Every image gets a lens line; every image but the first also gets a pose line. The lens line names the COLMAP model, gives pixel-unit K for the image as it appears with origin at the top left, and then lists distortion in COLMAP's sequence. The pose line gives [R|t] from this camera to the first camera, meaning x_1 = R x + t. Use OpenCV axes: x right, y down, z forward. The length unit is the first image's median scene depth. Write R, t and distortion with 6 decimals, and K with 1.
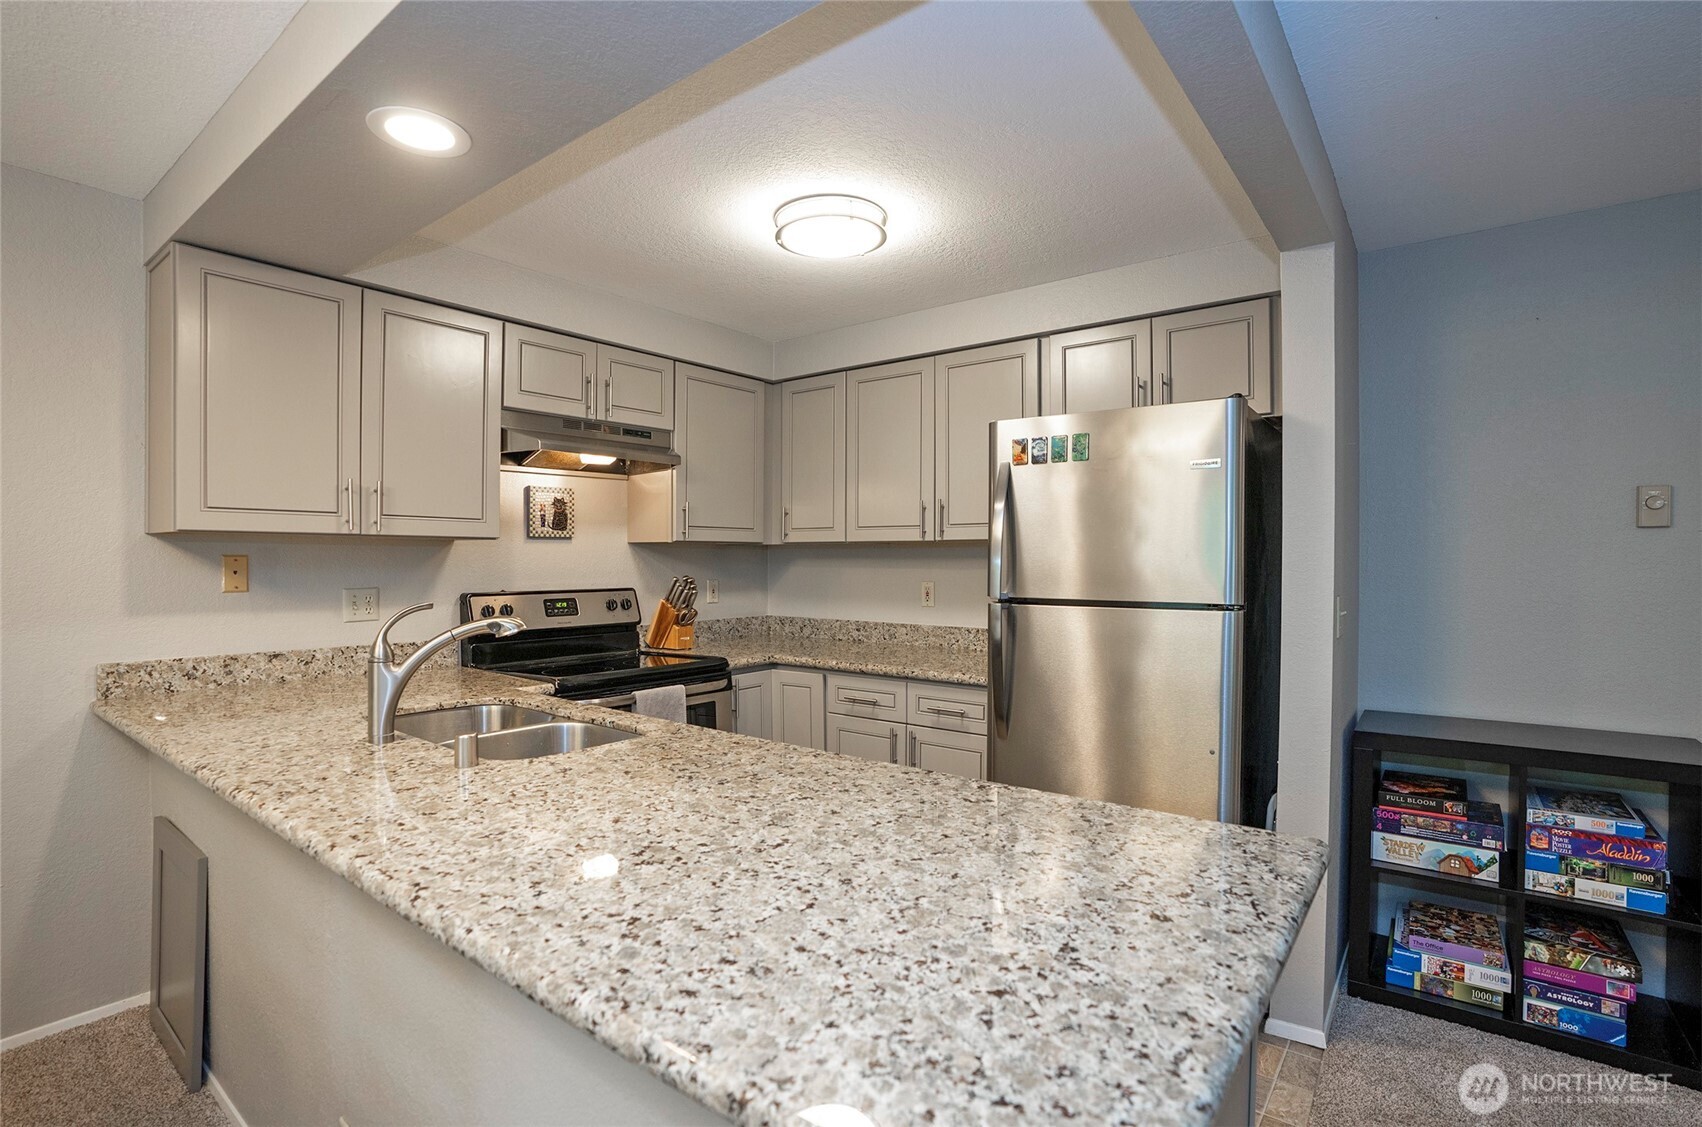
lens RADIAL K [[813.5, 0, 859.9], [0, 813.5, 570.1], [0, 0, 1]] dist [-0.057464, 0.018045]
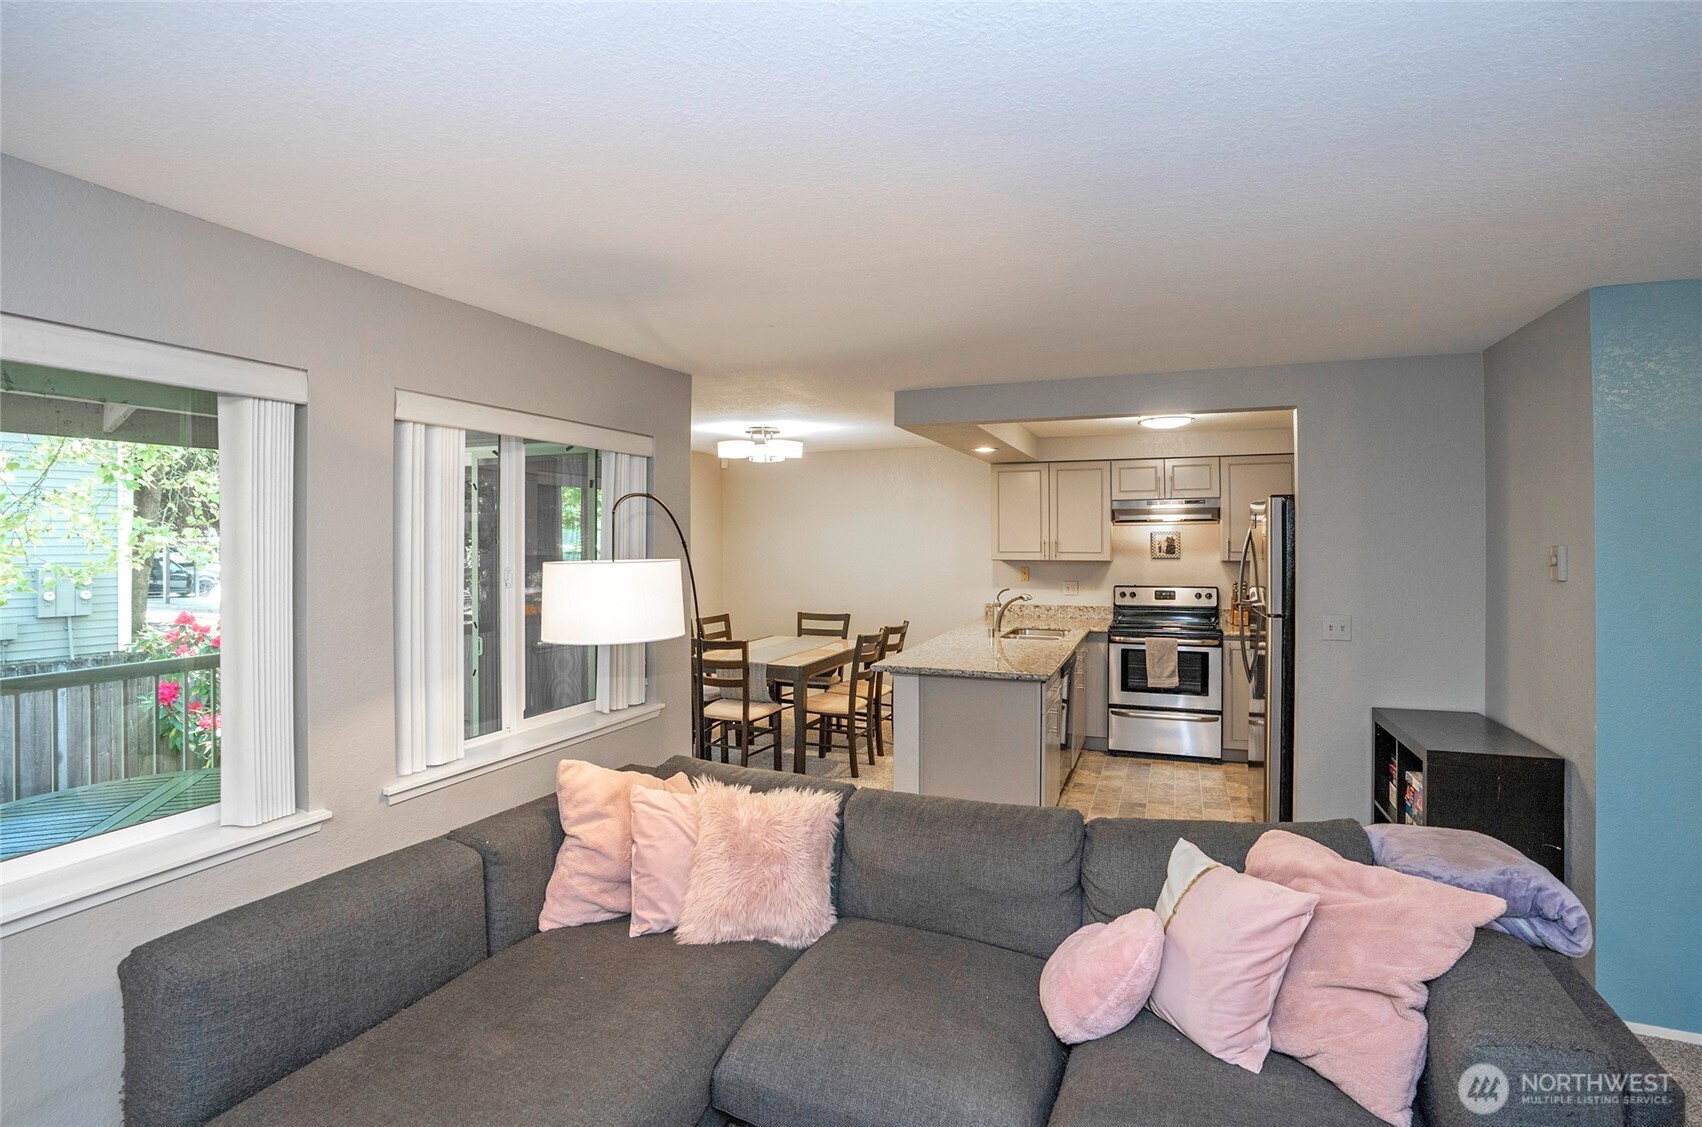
lens RADIAL K [[813.5, 0, 850.9], [0, 813.5, 546.1], [0, 0, 1]] dist [-0.057464, 0.018045]
pose [[0.283888, 0.000703, -0.958857, 1.807578], [-0.009352, 0.999954, -0.002035, -0.085712], [0.958812, 0.009545, 0.283881, -0.364581]]
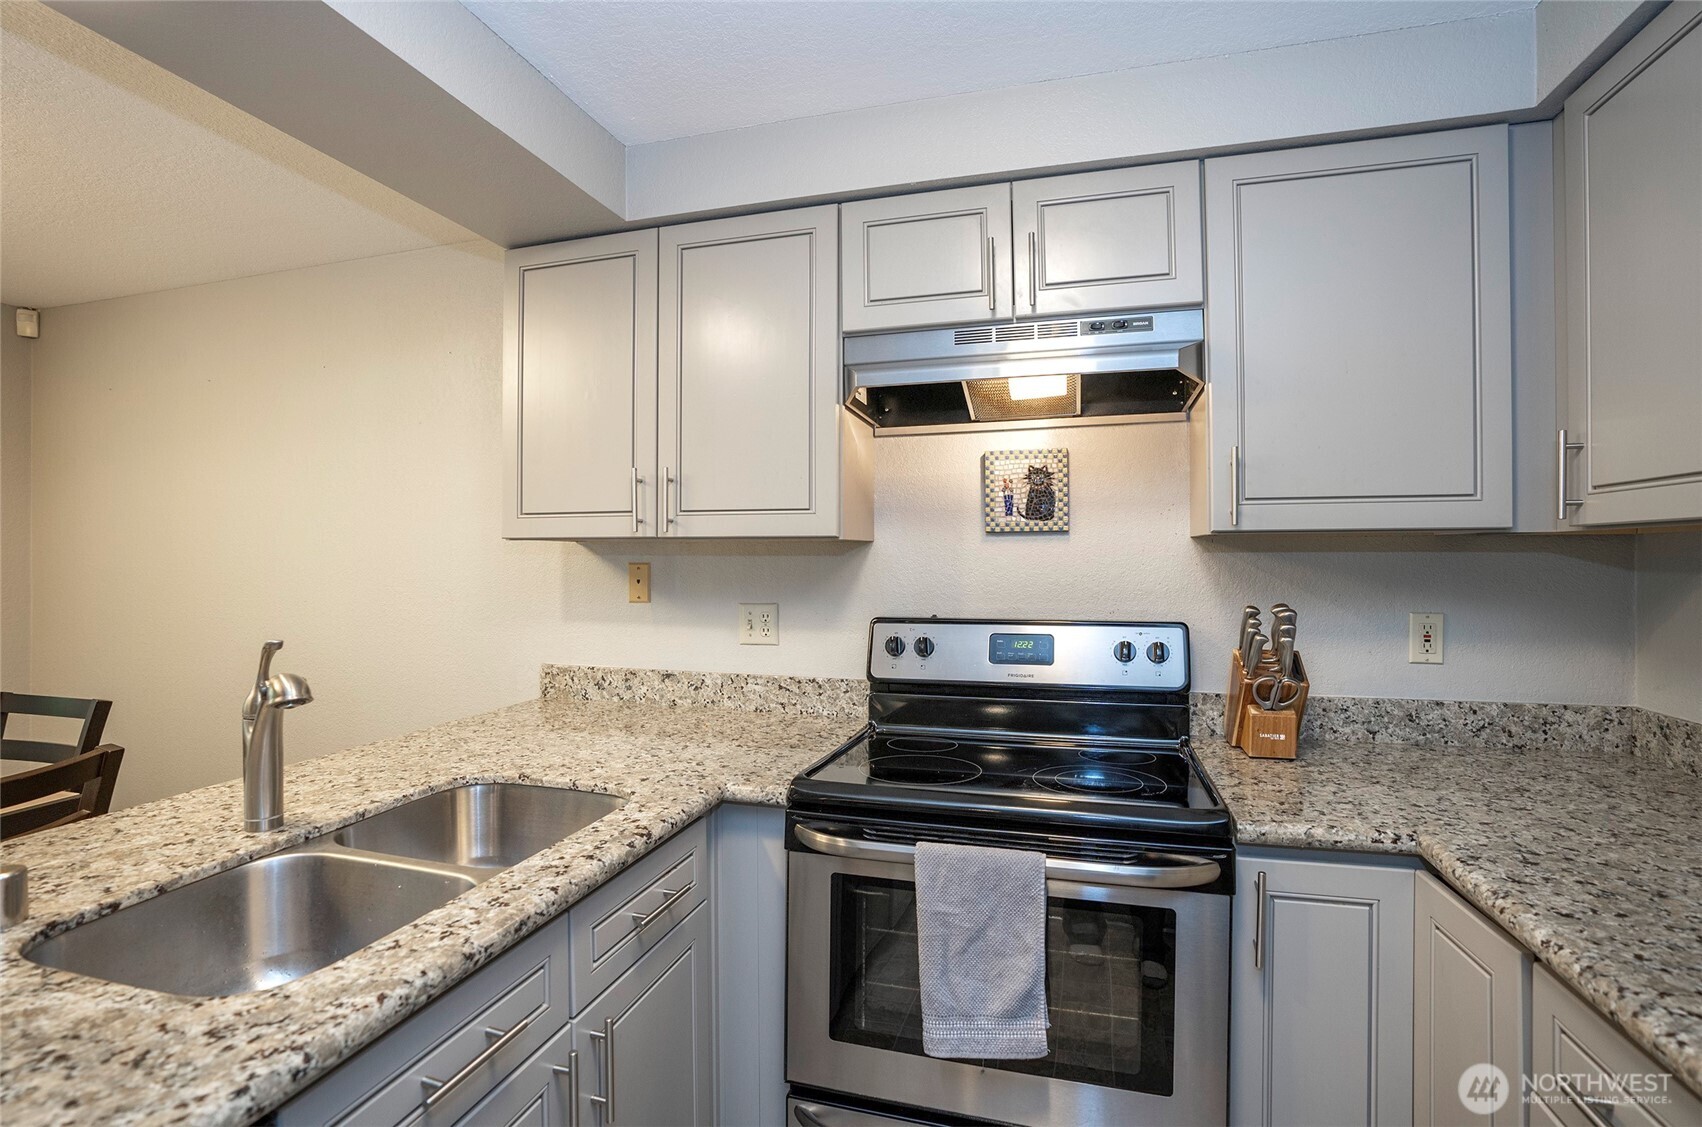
lens RADIAL K [[813.5, 0, 836.0], [0, 813.5, 558.2], [0, 0, 1]] dist [-0.057464, 0.018045]
pose [[0.363558, -0.001349, -0.931570, 0.202085], [-0.011825, 0.999912, -0.006063, -0.022714], [0.931496, 0.013220, 0.363510, 0.950685]]
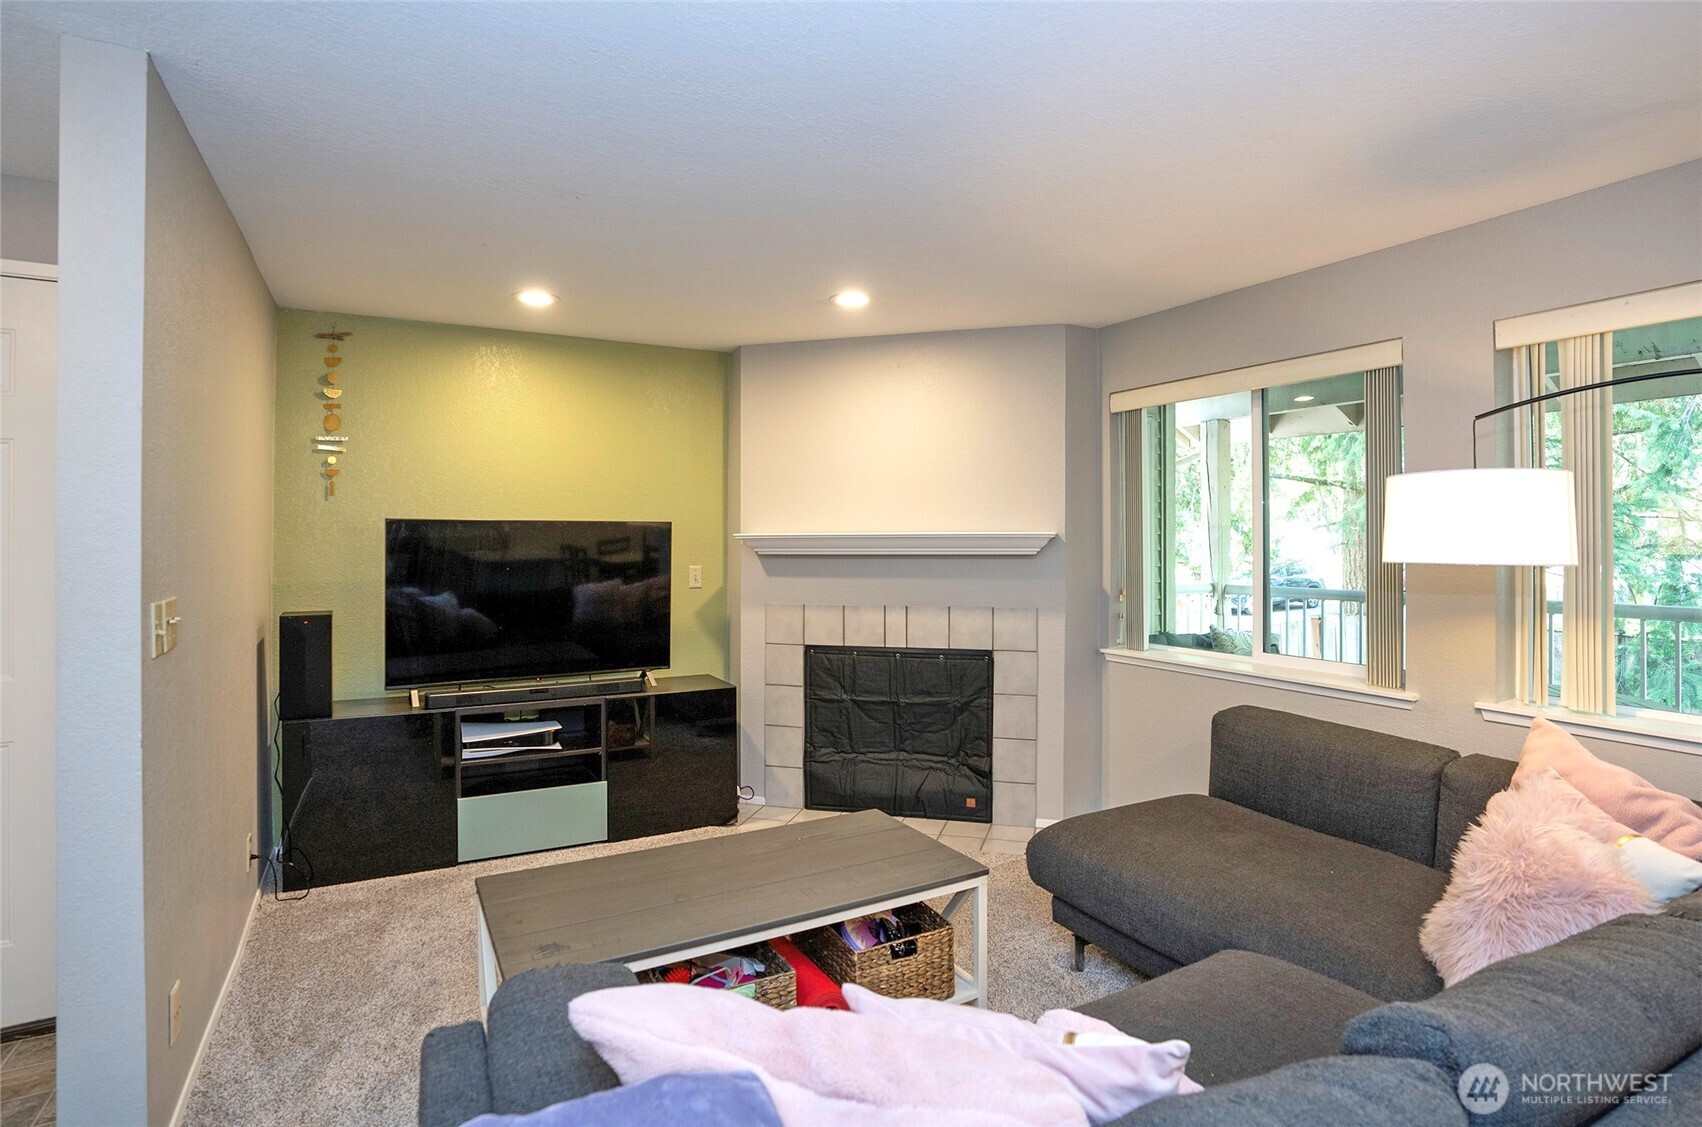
lens RADIAL K [[898.6, 0, 891.5], [0, 898.6, 543.6], [0, 0, 1]] dist [-0.016414, -0.000334]
pose [[-0.933510, 0.000651, 0.358552, 1.007340], [0.007137, 0.999834, 0.016764, -0.017474], [-0.358481, 0.018209, -0.933359, 0.732490]]
